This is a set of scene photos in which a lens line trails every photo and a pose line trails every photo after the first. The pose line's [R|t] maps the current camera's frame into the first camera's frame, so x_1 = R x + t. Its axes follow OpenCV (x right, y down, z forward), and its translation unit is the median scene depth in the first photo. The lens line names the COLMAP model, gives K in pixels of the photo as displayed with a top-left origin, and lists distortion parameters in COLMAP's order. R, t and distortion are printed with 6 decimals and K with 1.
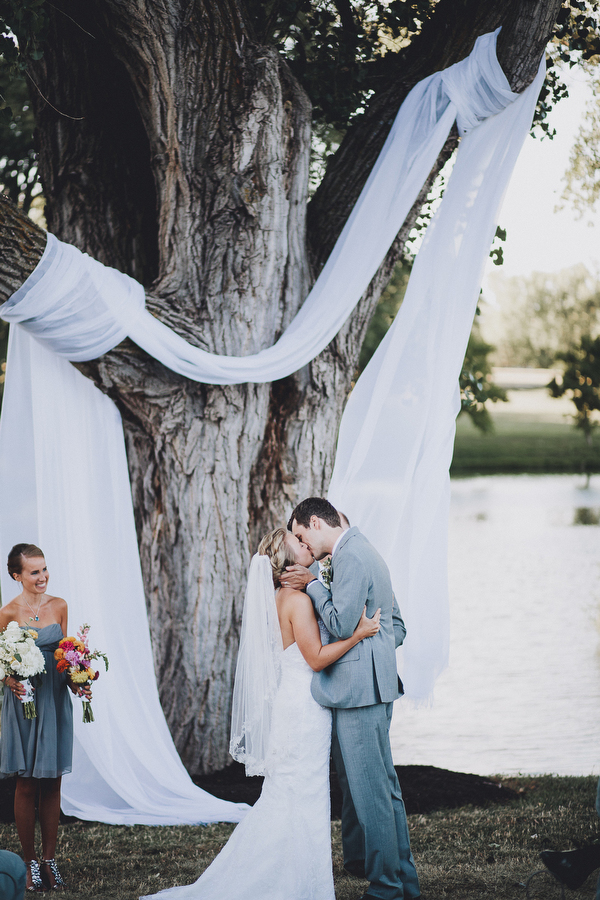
lens RADIAL K [[2167.2, 0, 300.0], [0, 2167.2, 450.0], [0, 0, 1]] dist [-0.021206, -0.056109]
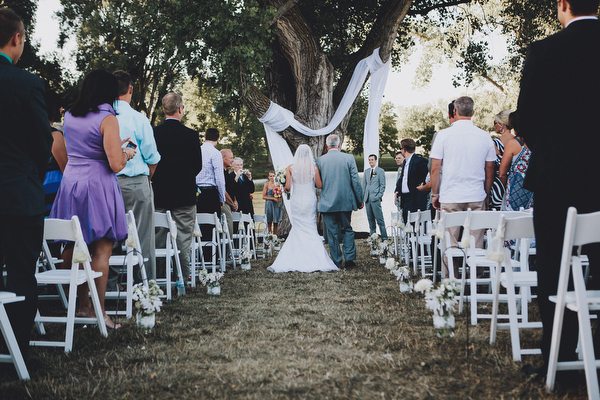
lens RADIAL K [[814.3, 0, 300.0], [0, 814.3, 200.0], [0, 0, 1]] dist [-0.005846, -0.010724]
pose [[0.998800, -0.017012, -0.045935, 0.008775], [0.018427, 0.999363, 0.030551, 0.042276], [0.045386, -0.031361, 0.998477, -0.547142]]
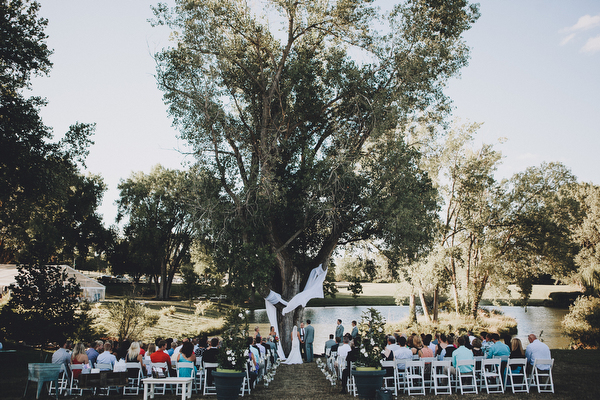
lens RADIAL K [[707.9, 0, 300.0], [0, 707.9, 200.0], [0, 0, 1]] dist [-0.117744, -0.000800]
pose [[0.999841, 0.000126, 0.017827, -0.045178], [0.002054, 0.992503, -0.122203, -0.106574], [-0.017709, 0.122220, 0.992345, -1.793763]]
